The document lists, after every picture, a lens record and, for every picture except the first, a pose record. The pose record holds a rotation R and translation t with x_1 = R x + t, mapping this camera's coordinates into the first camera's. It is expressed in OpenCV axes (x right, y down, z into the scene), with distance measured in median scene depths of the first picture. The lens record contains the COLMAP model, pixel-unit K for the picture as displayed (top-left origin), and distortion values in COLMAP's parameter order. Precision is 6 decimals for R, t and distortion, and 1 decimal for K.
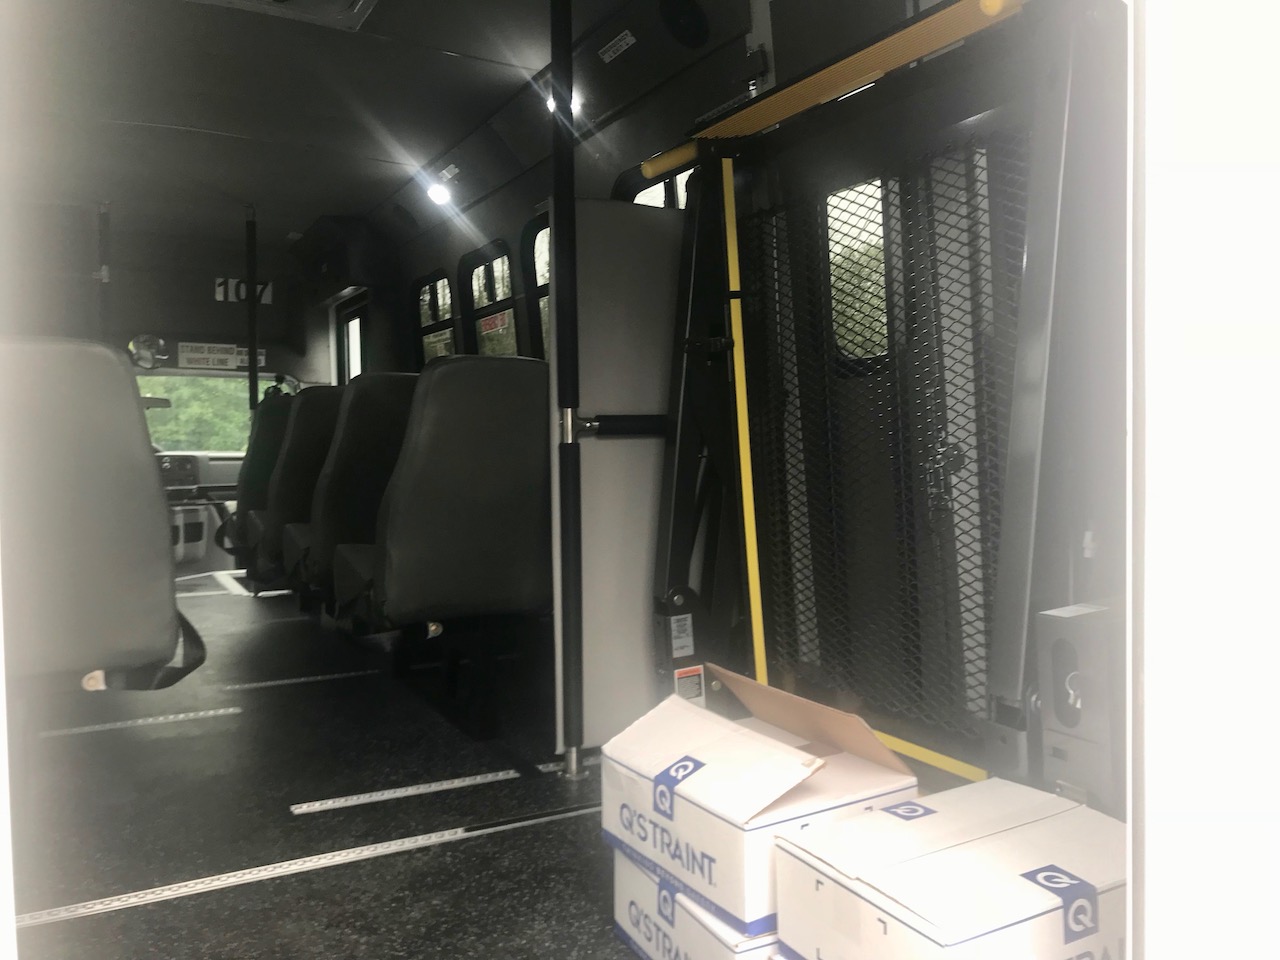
lens RADIAL K [[1060.1, 0, 640.0], [0, 1060.1, 480.0], [0, 0, 1]] dist [0.013742, 0.001615]
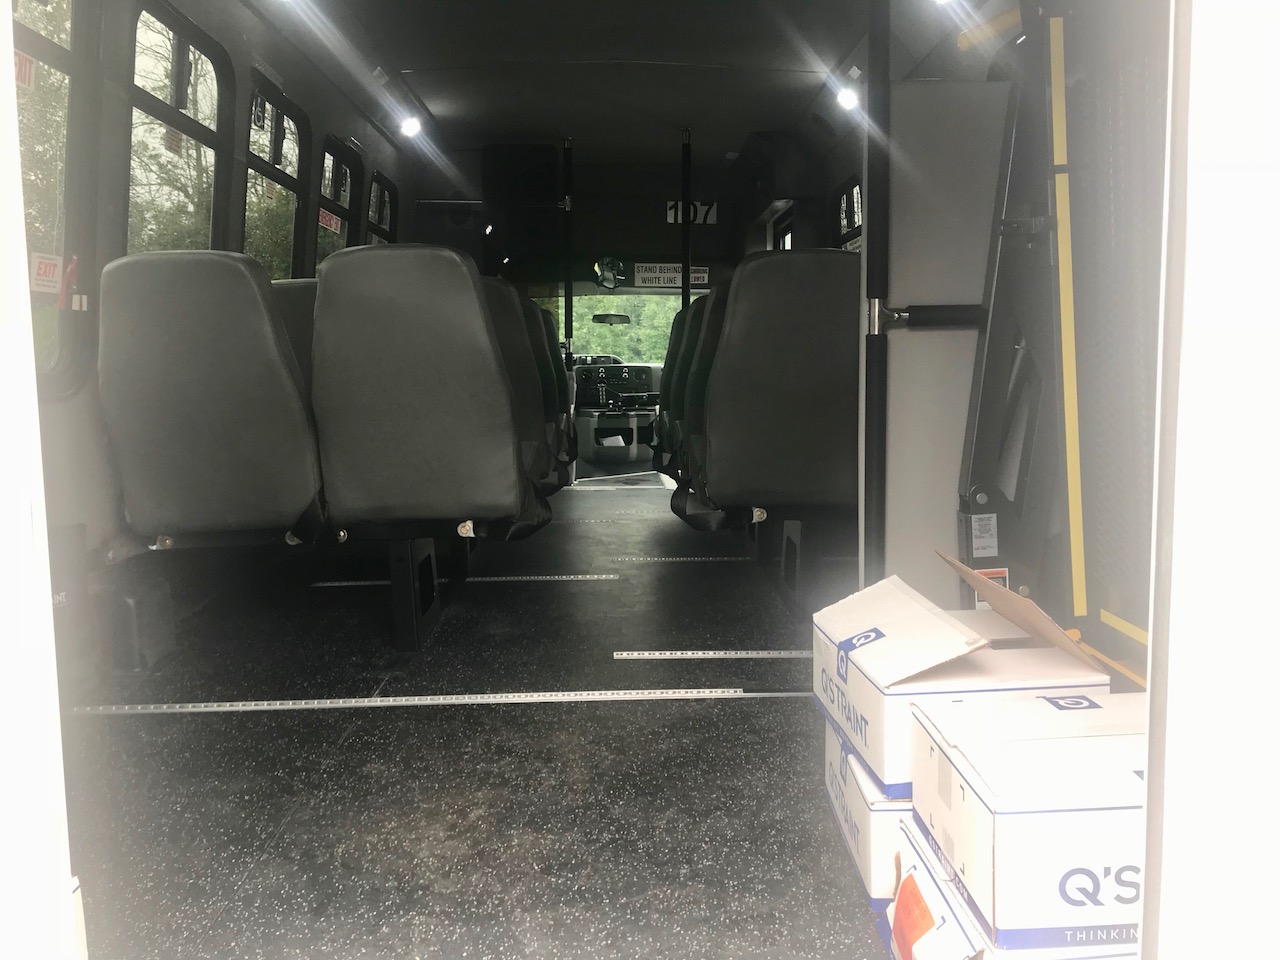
lens RADIAL K [[1049.3, 0, 640.0], [0, 1049.3, 480.0], [0, 0, 1]] dist [0.093736, -0.158290]
pose [[0.895311, 0.052208, -0.442371, 0.209123], [-0.019893, 0.996803, 0.077380, 0.033483], [0.444997, -0.060480, 0.893488, 0.003420]]
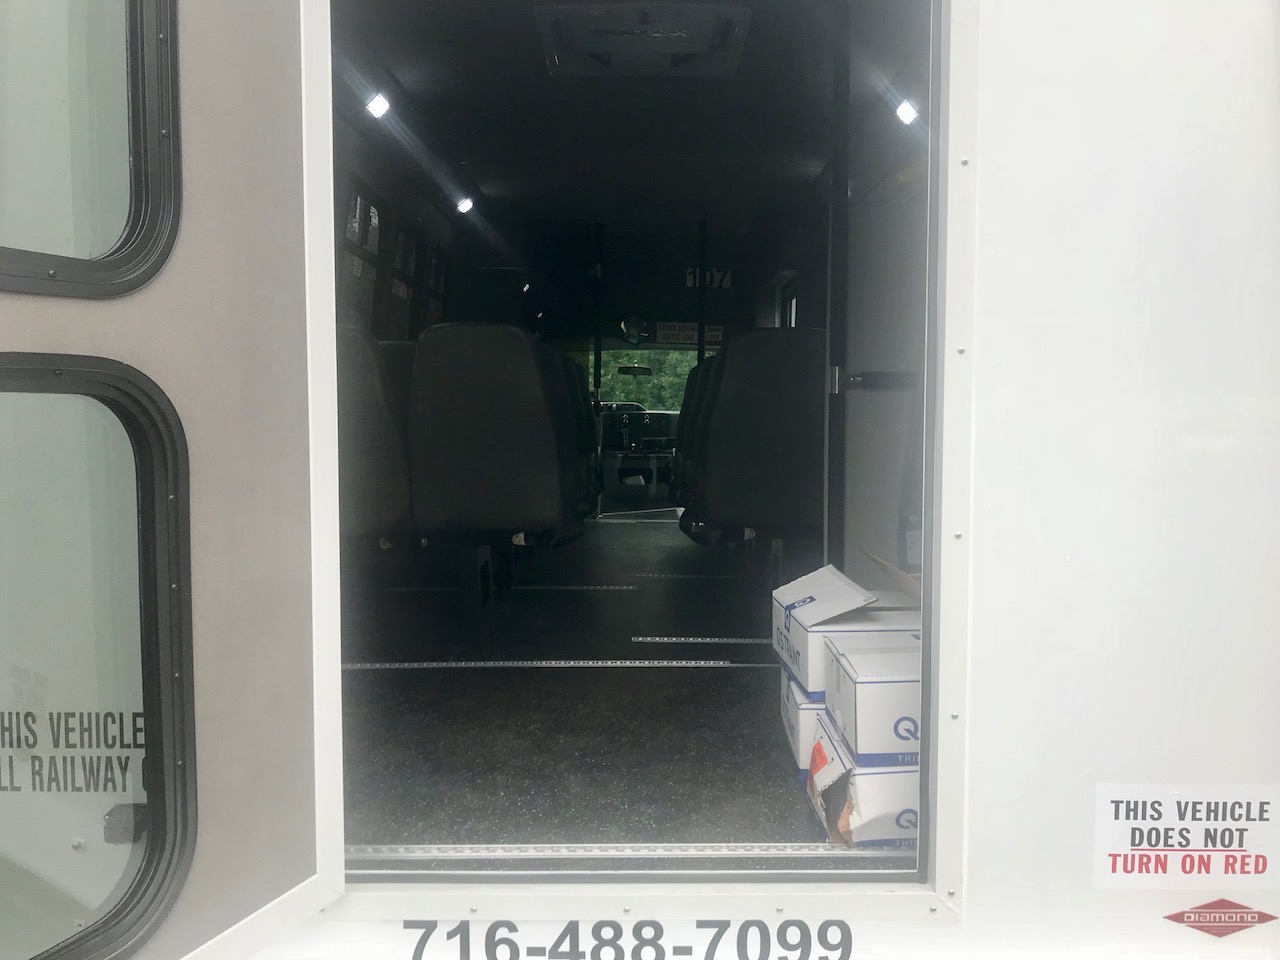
lens RADIAL K [[1044.0, 0, 640.0], [0, 1044.0, 480.0], [0, 0, 1]] dist [0.221469, 0.000575]
pose [[0.885172, 0.048061, -0.462774, 0.376244], [-0.036071, 0.998746, 0.034729, 0.040465], [0.463863, -0.014048, 0.885796, -0.309645]]
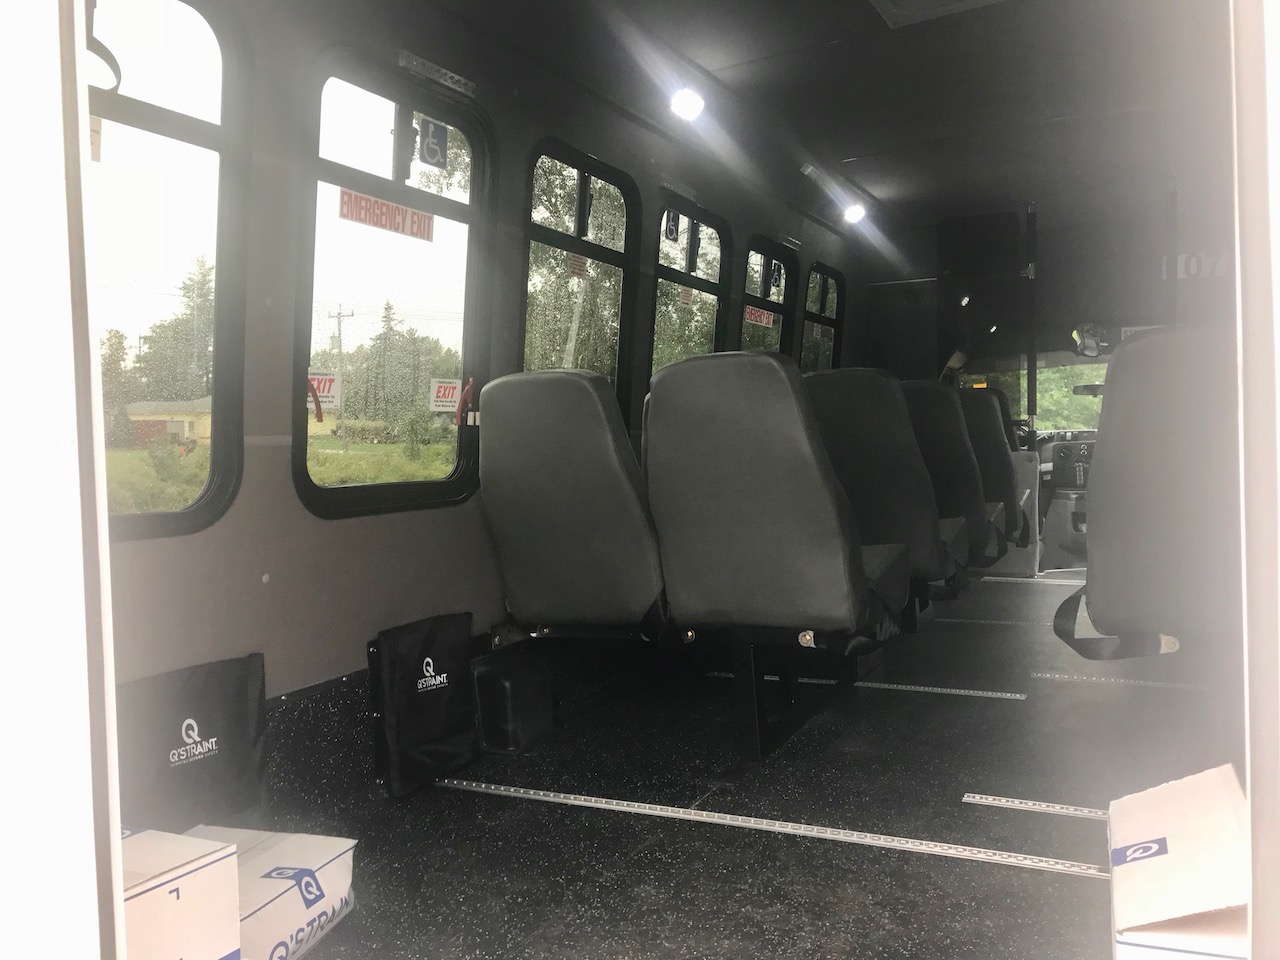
lens RADIAL K [[1055.7, 0, 641.8], [0, 1055.7, 489.6], [0, 0, 1]] dist [0.010144, 0.006255]
pose [[0.581653, 0.029889, -0.812888, 0.328169], [-0.010570, 0.999518, 0.029188, -0.008729], [0.813369, -0.008385, 0.581688, 0.180423]]
